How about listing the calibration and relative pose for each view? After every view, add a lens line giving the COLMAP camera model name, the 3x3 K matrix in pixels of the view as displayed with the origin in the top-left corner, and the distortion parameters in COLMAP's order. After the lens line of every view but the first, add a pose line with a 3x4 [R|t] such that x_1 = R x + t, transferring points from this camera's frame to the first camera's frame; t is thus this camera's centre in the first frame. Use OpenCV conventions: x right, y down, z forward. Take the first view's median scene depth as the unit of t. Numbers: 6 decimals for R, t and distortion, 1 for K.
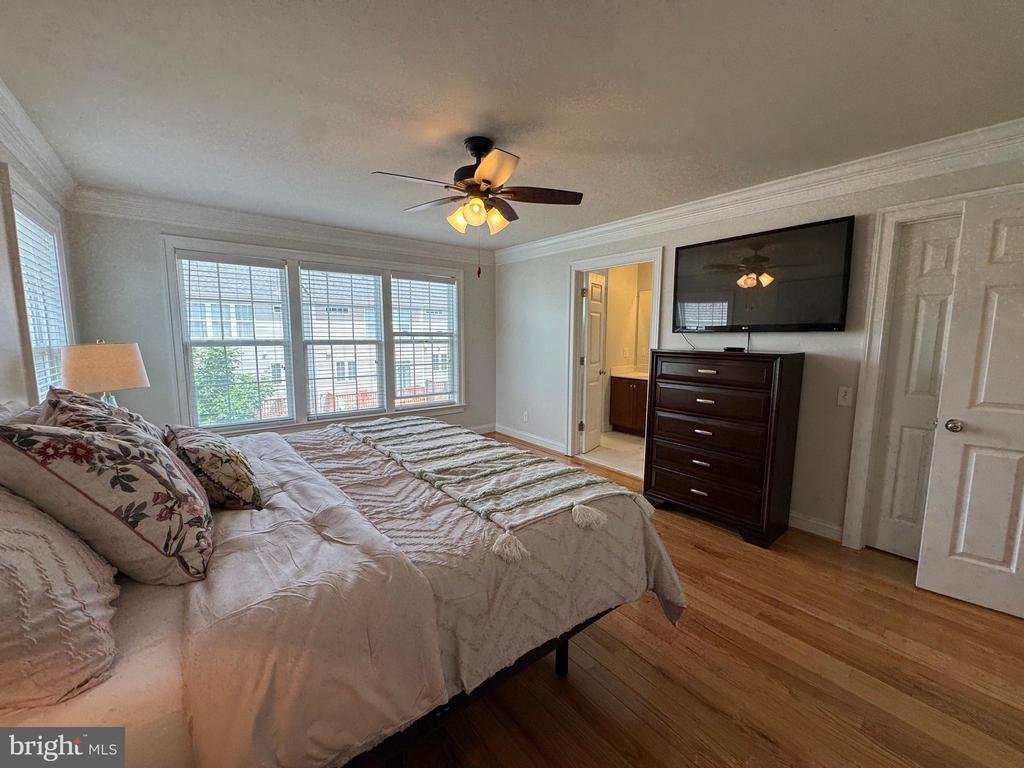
lens RADIAL K [[405.8, 0, 512.4], [0, 405.8, 384.0], [0, 0, 1]] dist [-0.015801, -0.000029]
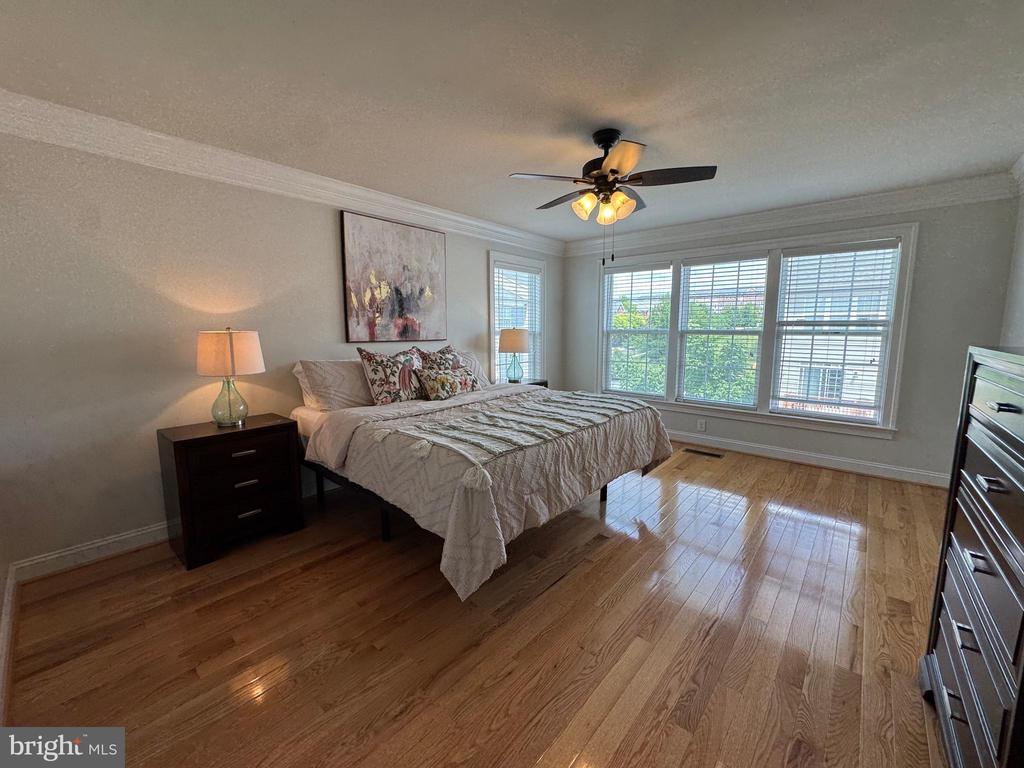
lens RADIAL K [[410.3, 0, 510.7], [0, 410.3, 380.7], [0, 0, 1]] dist [-0.000031, -0.000092]
pose [[0.175007, 0.123460, -0.976796, 0.486971], [-0.116945, 0.987690, 0.103885, -0.028065], [0.977597, 0.096051, 0.187290, 0.302337]]
